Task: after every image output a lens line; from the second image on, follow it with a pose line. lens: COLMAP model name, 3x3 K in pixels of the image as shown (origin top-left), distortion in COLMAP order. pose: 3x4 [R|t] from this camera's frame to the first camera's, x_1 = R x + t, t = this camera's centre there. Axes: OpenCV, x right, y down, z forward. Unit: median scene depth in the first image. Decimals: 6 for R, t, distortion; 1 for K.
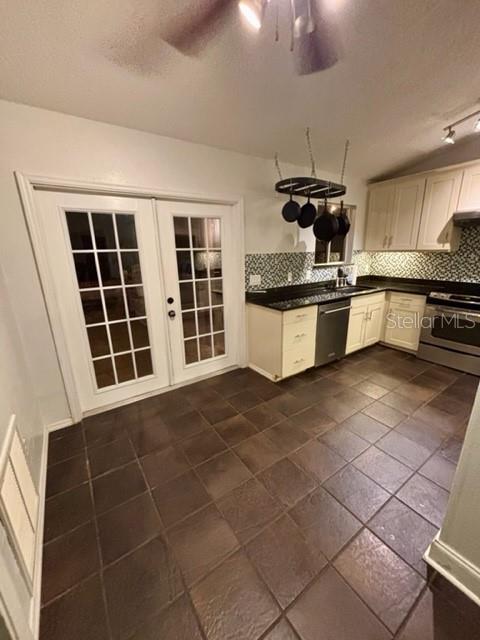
lens RADIAL K [[257.3, 0, 241.1], [0, 257.3, 316.7], [0, 0, 1]] dist [0.002015, -0.000563]
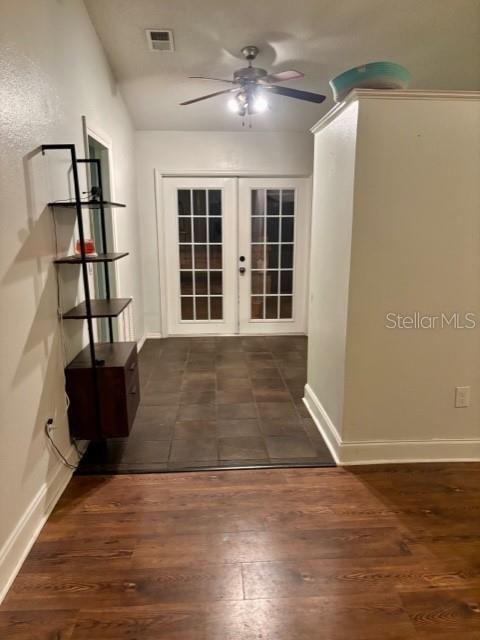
lens RADIAL K [[483.0, 0, 240.9], [0, 483.0, 322.4], [0, 0, 1]] dist [0.015133, 0.001332]
pose [[0.859790, 0.134869, -0.492516, 0.827109], [-0.150317, 0.988603, 0.008305, 0.203083], [0.488023, 0.066893, 0.870264, -0.895035]]
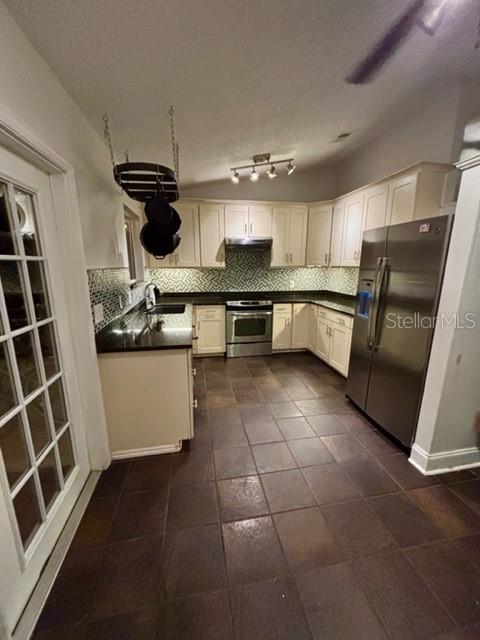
lens RADIAL K [[257.3, 0, 238.1], [0, 257.3, 318.8], [0, 0, 1]] dist [0.002015, -0.000563]
pose [[0.419302, -0.169619, 0.891860, -0.387424], [0.222754, 0.971582, 0.080055, -0.120902], [-0.880094, 0.165098, 0.445170, 0.514772]]
